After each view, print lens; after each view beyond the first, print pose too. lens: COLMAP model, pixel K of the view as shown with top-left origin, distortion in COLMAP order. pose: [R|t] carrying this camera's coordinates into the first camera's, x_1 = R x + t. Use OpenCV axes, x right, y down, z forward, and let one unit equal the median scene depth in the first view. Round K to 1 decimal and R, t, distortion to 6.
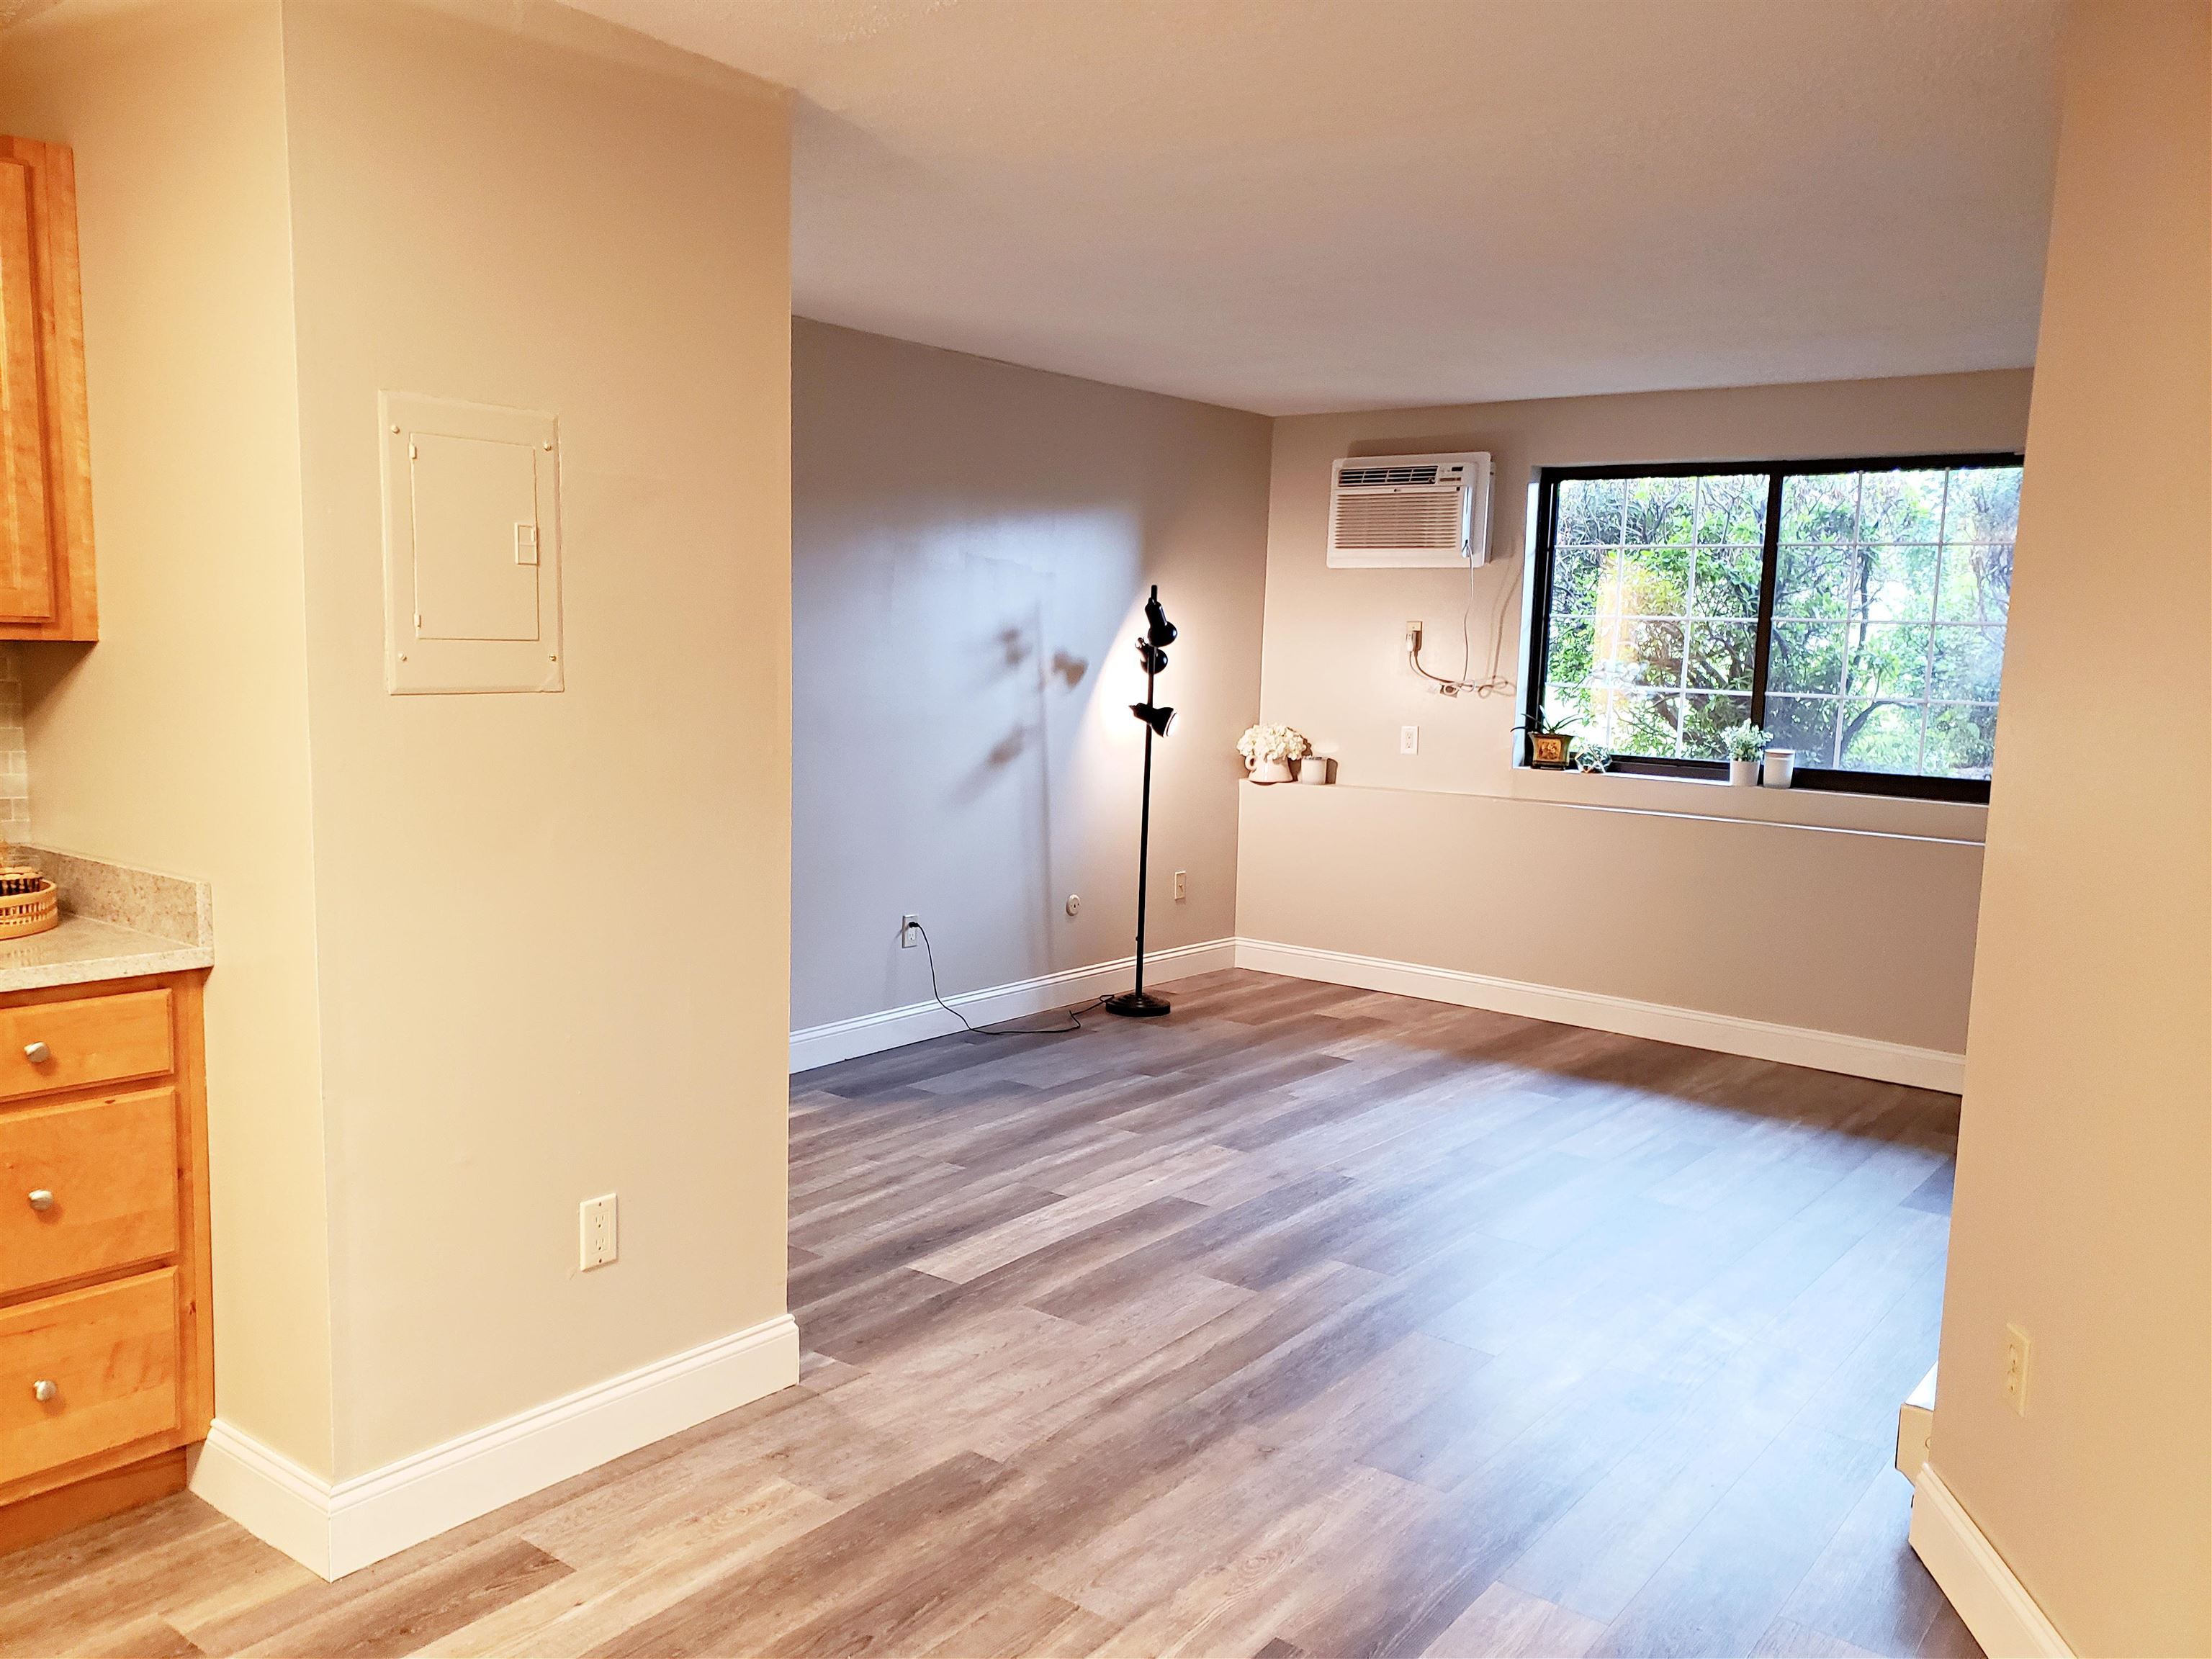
lens RADIAL K [[1727.6, 0, 1105.4], [0, 1727.6, 855.4], [0, 0, 1]] dist [0.029122, -0.001189]
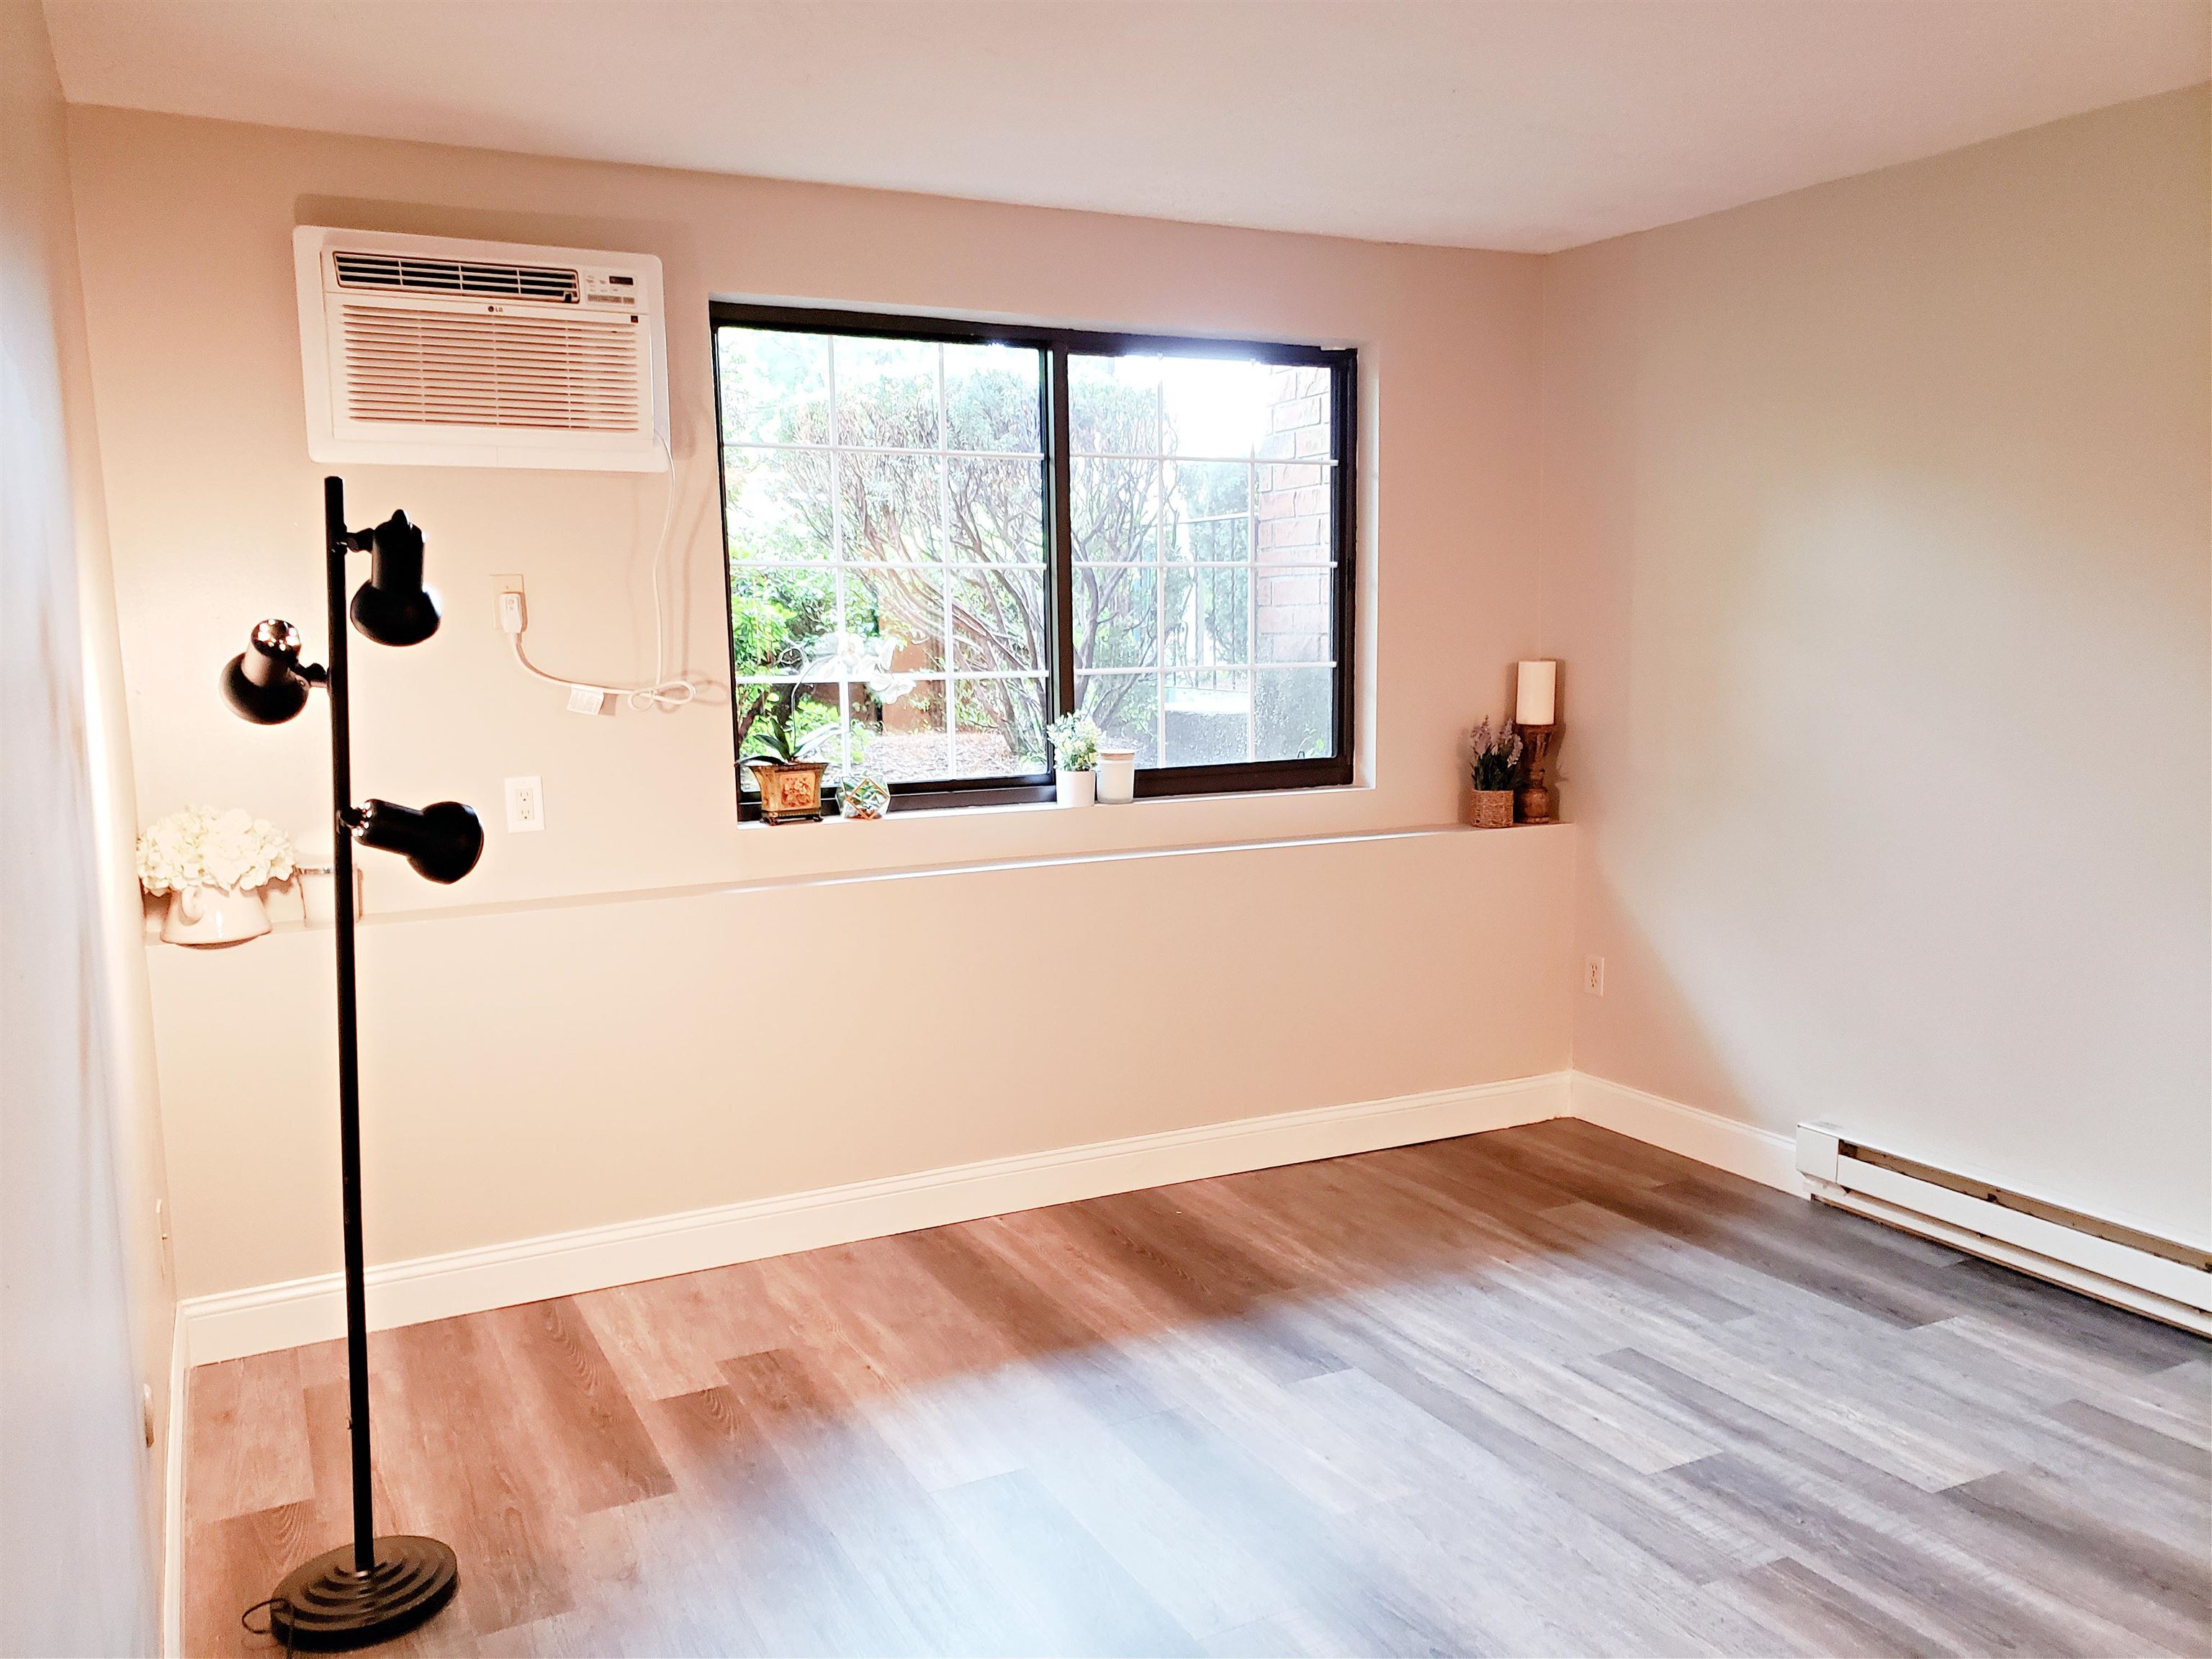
lens RADIAL K [[1727.6, 0, 1059.3], [0, 1727.6, 820.9], [0, 0, 1]] dist [0.029122, -0.001189]
pose [[0.427962, -0.140454, 0.892816, -0.441693], [0.141753, 0.986056, 0.087174, -0.171200], [-0.892611, 0.089252, 0.441904, 1.274557]]
